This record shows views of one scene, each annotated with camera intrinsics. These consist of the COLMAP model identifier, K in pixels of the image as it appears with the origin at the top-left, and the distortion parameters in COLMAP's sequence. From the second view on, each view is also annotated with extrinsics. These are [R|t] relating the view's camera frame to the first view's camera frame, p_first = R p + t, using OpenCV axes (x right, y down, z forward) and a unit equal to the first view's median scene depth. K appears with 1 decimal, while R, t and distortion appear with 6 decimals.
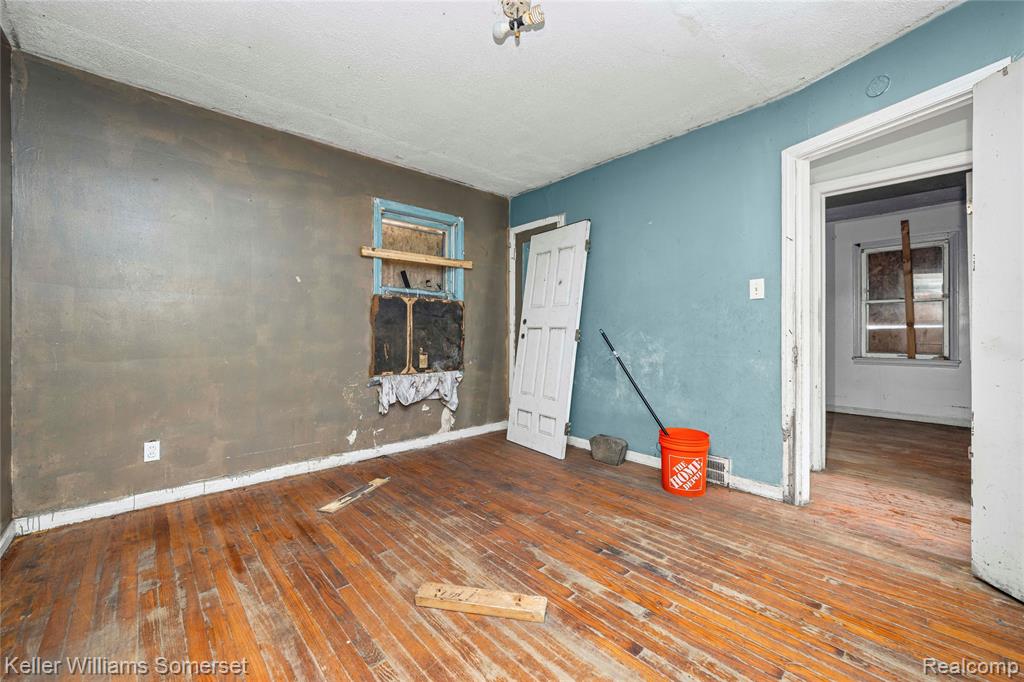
lens RADIAL K [[403.4, 0, 511.6], [0, 403.4, 336.5], [0, 0, 1]] dist [0.006955, -0.001040]
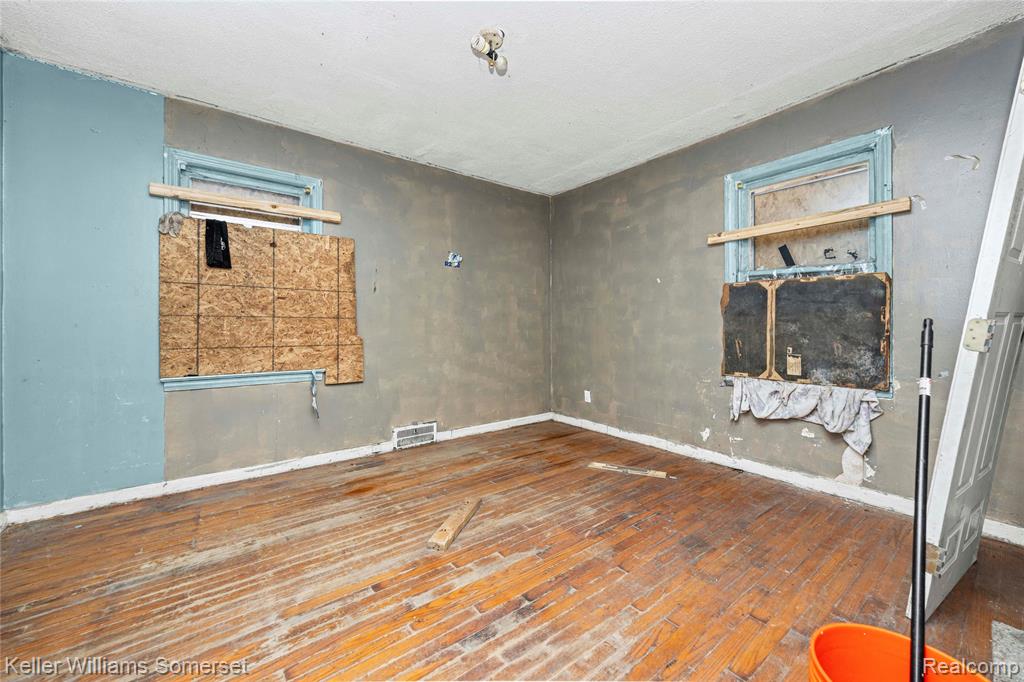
lens RADIAL K [[403.4, 0, 511.8], [0, 403.4, 331.6], [0, 0, 1]] dist [0.006955, -0.001040]
pose [[-0.083319, 0.012444, -0.996445, 0.743987], [-0.013175, 0.999821, 0.013587, -0.004679], [0.996436, 0.014260, -0.083140, 0.757677]]
